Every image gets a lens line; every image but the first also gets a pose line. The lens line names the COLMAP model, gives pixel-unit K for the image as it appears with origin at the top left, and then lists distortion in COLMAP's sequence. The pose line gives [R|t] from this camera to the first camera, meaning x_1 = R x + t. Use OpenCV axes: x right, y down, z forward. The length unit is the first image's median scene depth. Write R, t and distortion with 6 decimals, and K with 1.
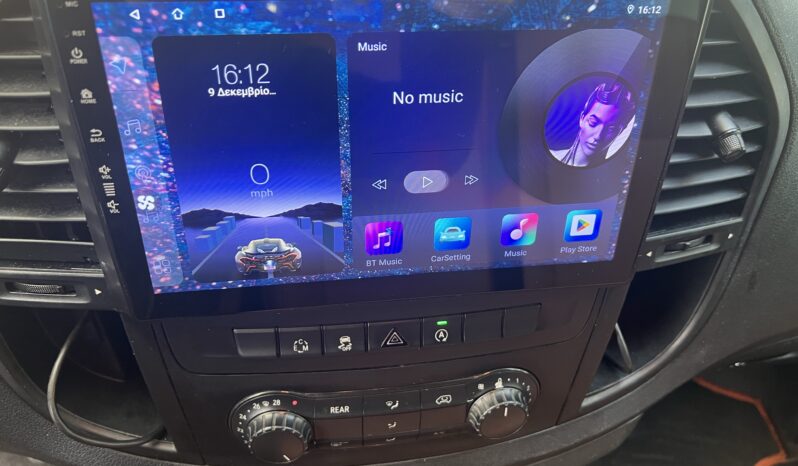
lens RADIAL K [[591.7, 0, 399.0], [0, 591.7, 233.0], [0, 0, 1]] dist [0.000746, -0.001342]
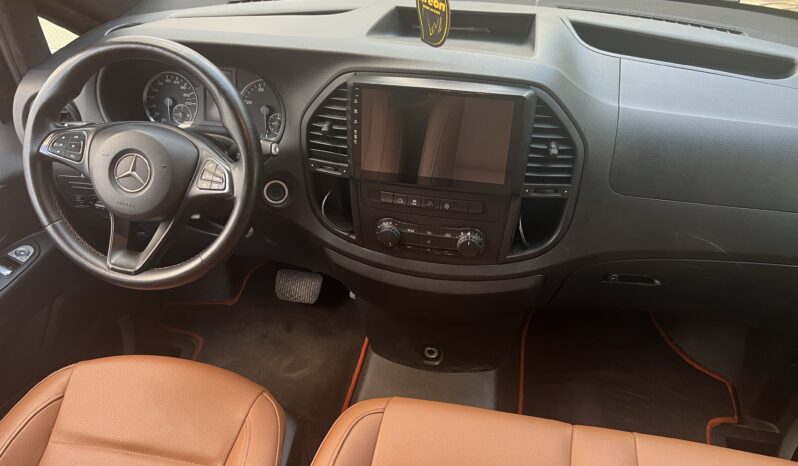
lens RADIAL K [[591.7, 0, 399.0], [0, 591.7, 233.0], [0, 0, 1]] dist [0.000746, -0.001342]
pose [[0.924396, 0.172671, -0.340114, 0.876355], [-0.203700, 0.977346, -0.057451, 0.525398], [0.322489, 0.122389, 0.938628, -1.801989]]
